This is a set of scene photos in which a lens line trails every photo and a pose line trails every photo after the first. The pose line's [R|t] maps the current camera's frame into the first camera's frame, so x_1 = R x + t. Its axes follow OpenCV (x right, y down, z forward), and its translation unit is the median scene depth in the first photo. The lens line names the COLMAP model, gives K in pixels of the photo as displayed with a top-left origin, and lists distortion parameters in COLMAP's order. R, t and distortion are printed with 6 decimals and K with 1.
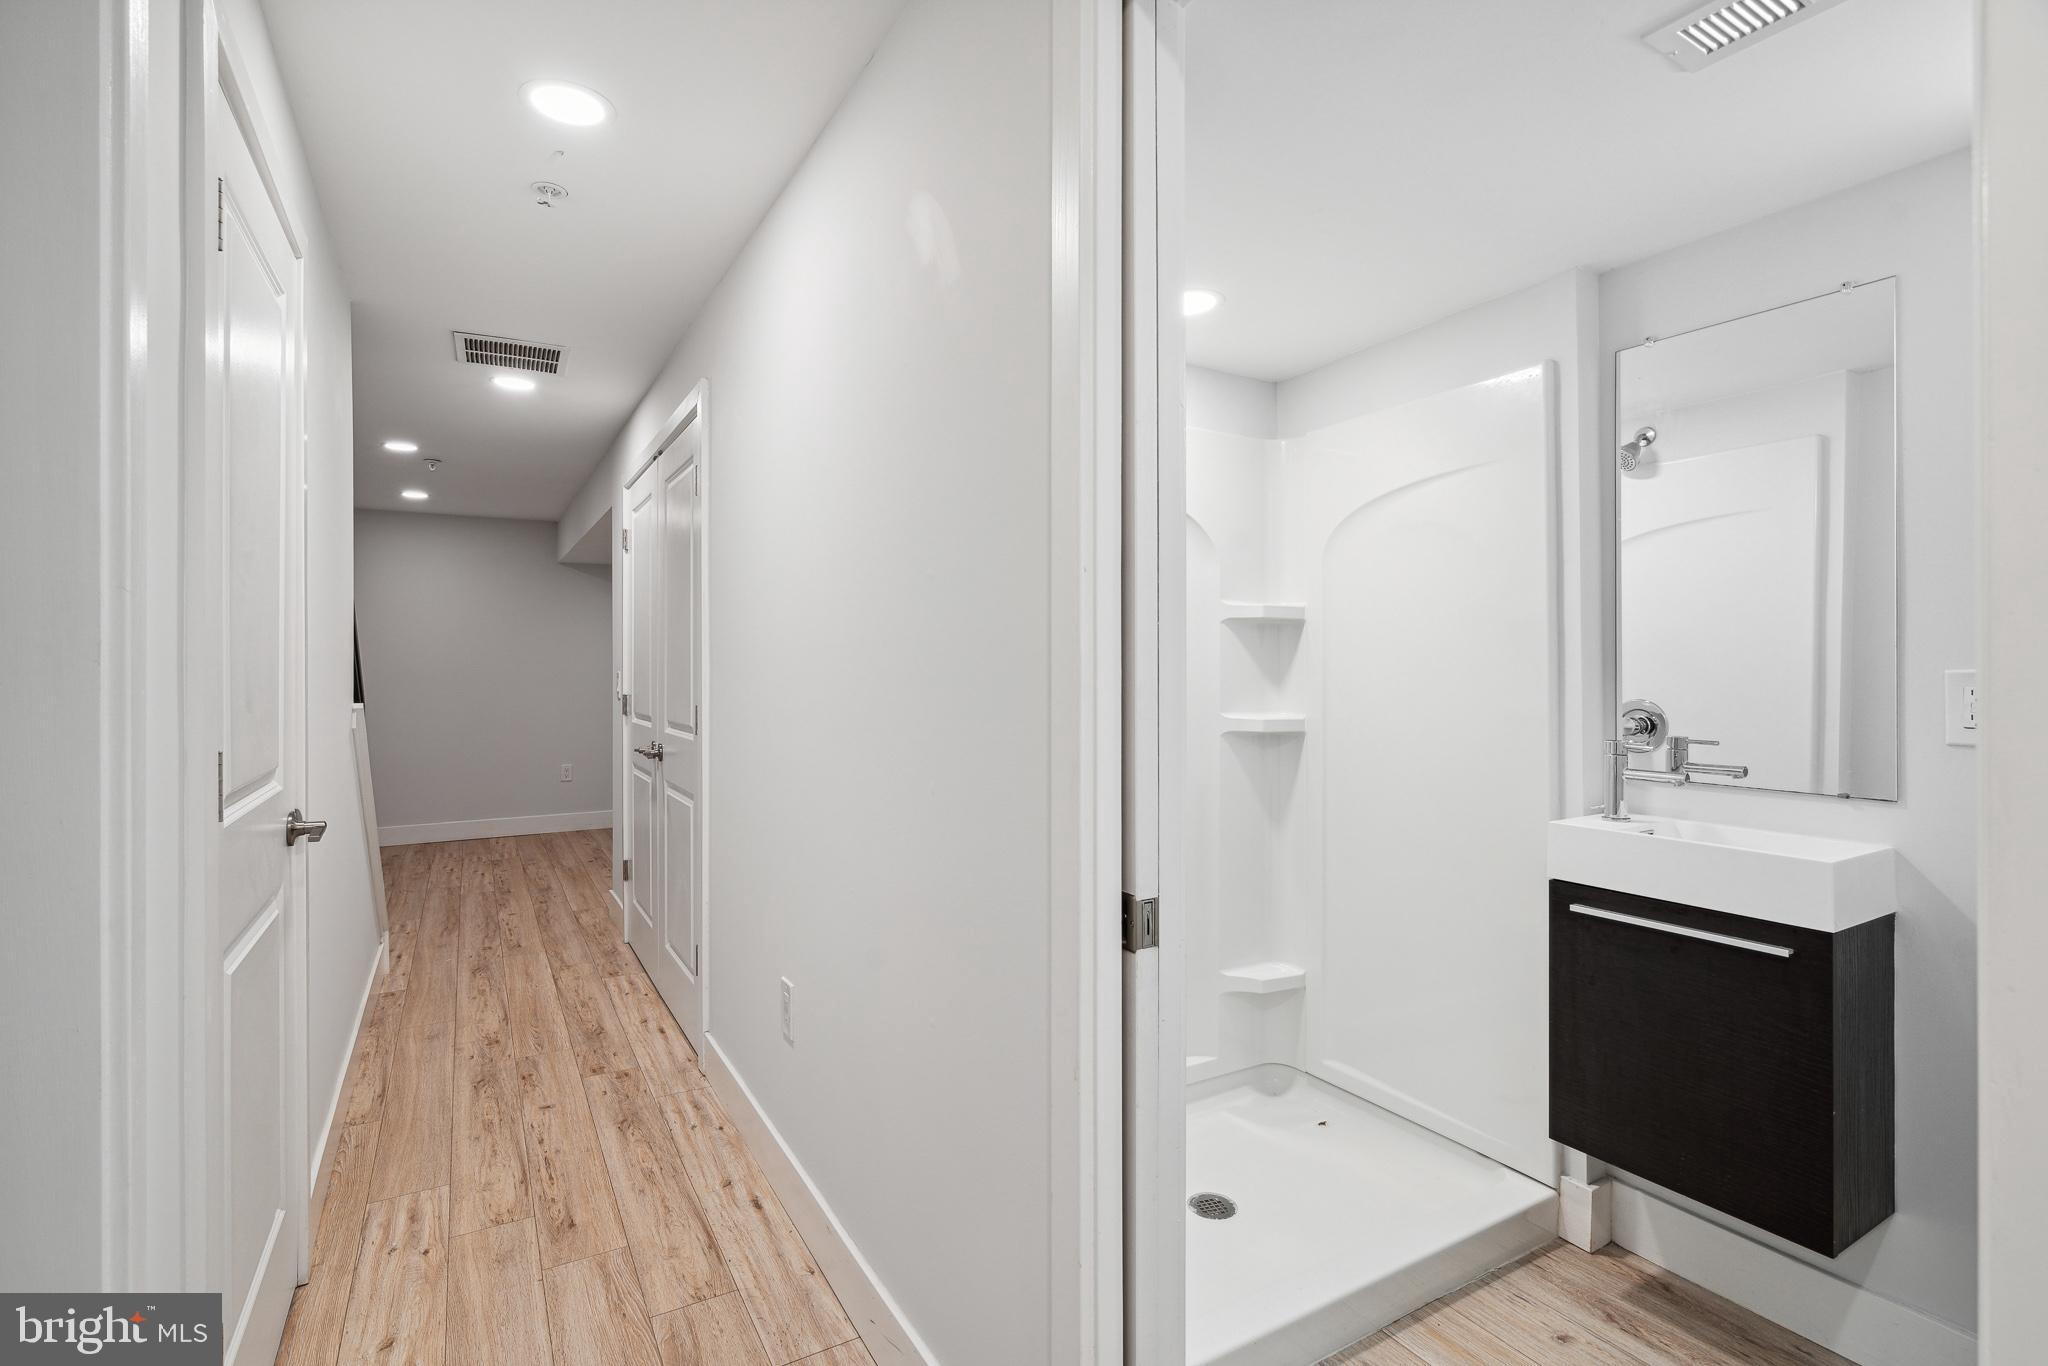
lens RADIAL K [[940.2, 0, 1020.0], [0, 940.2, 675.0], [0, 0, 1]] dist [-0.004924, 0.001641]
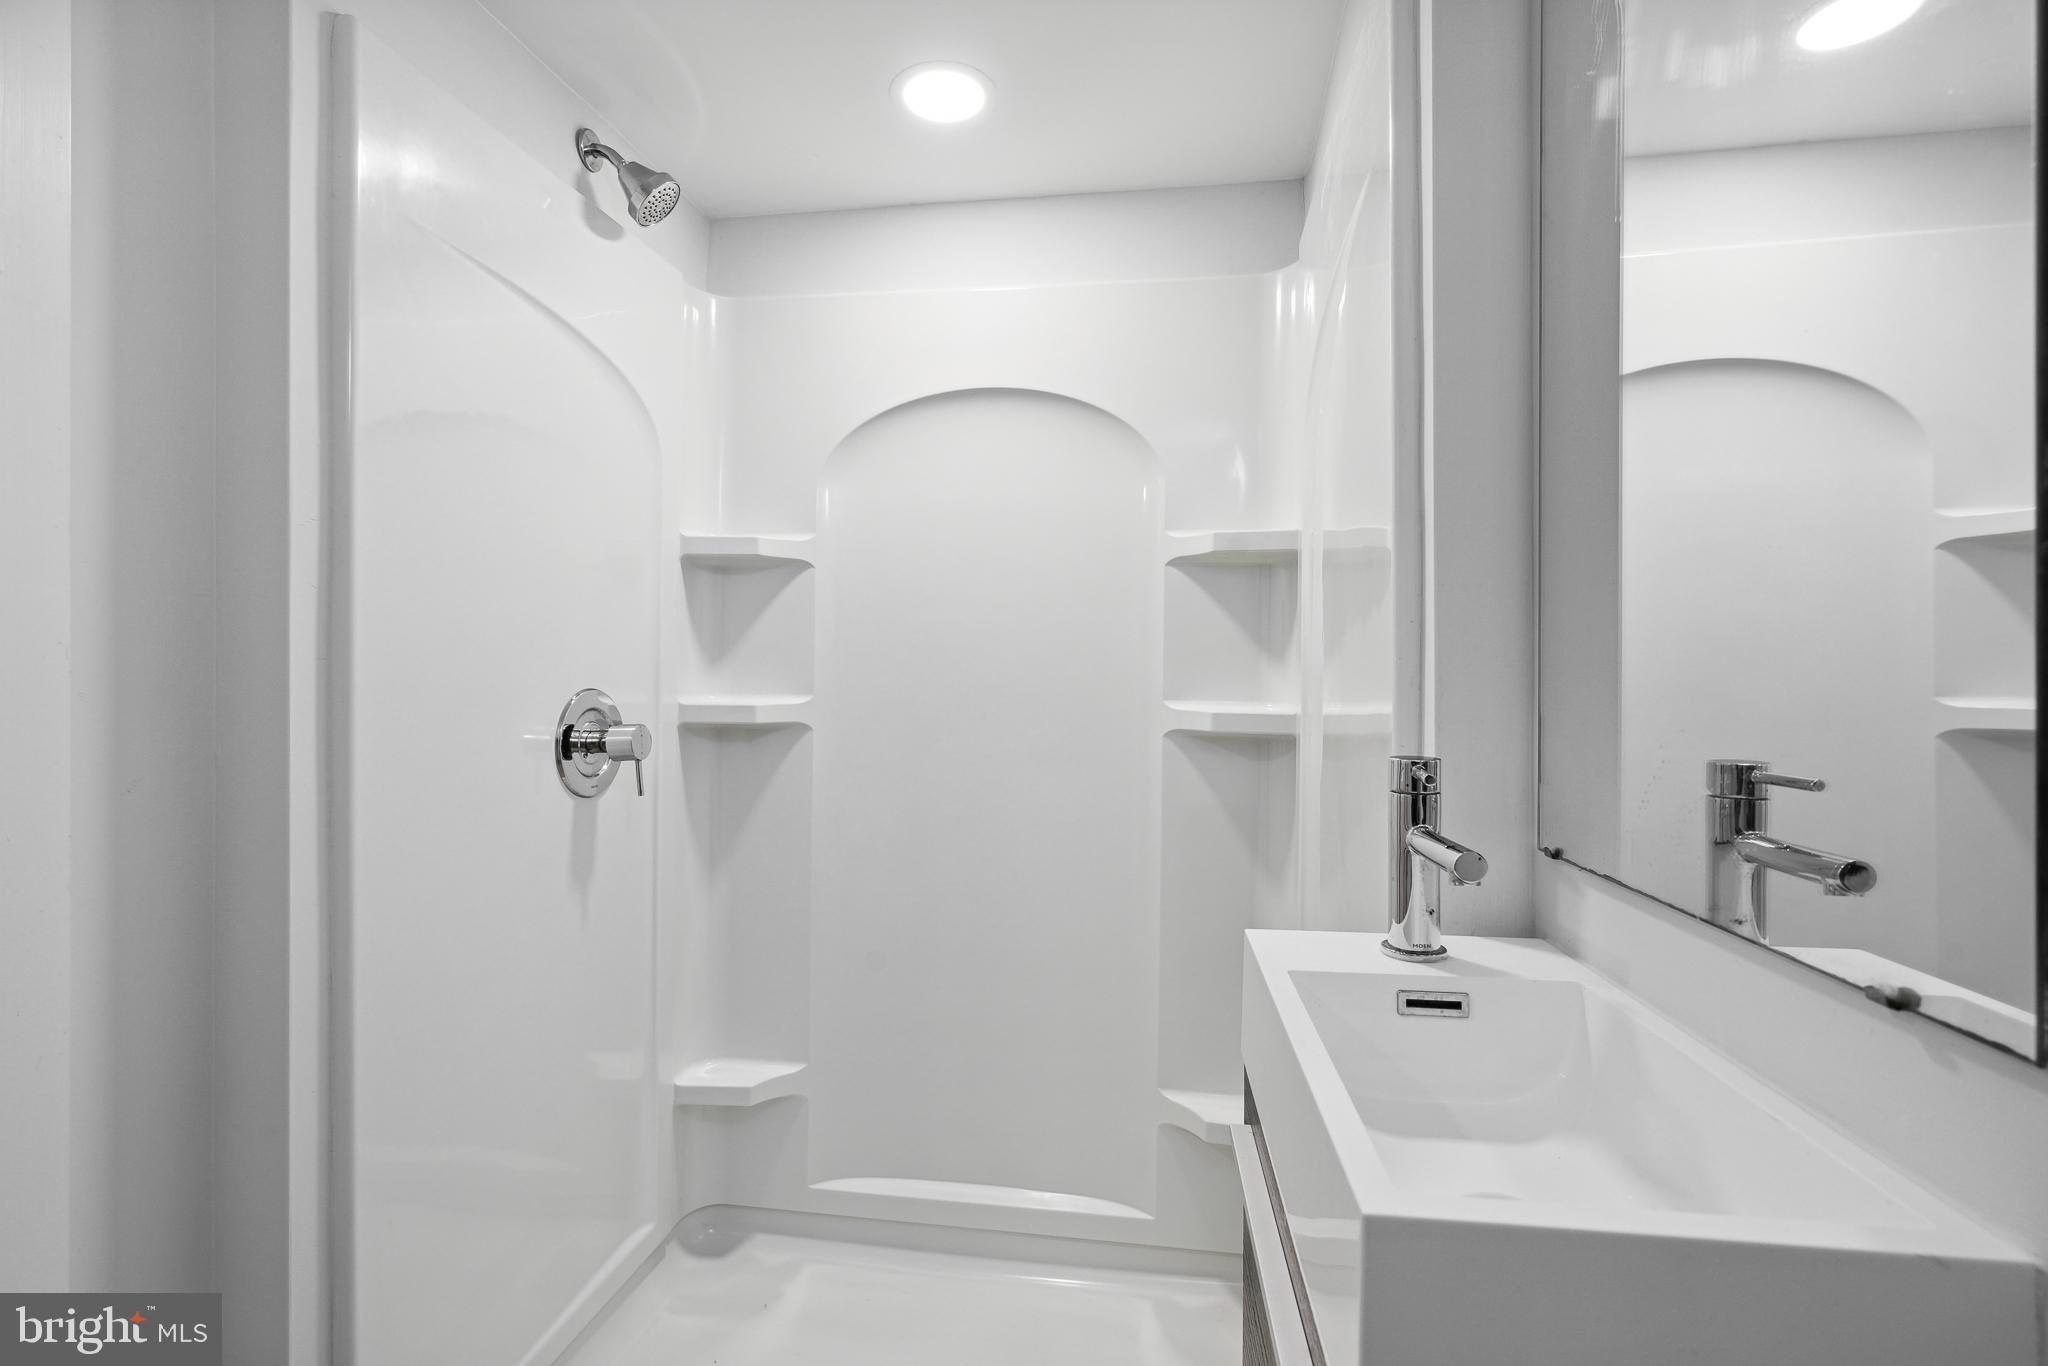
lens RADIAL K [[940.2, 0, 1018.9], [0, 940.2, 682.2], [0, 0, 1]] dist [-0.004924, 0.001641]
pose [[0.784159, 0.002587, -0.620554, 0.544724], [-0.002792, 0.999996, 0.000641, 0.026728], [0.620553, 0.001230, 0.784163, 0.415167]]
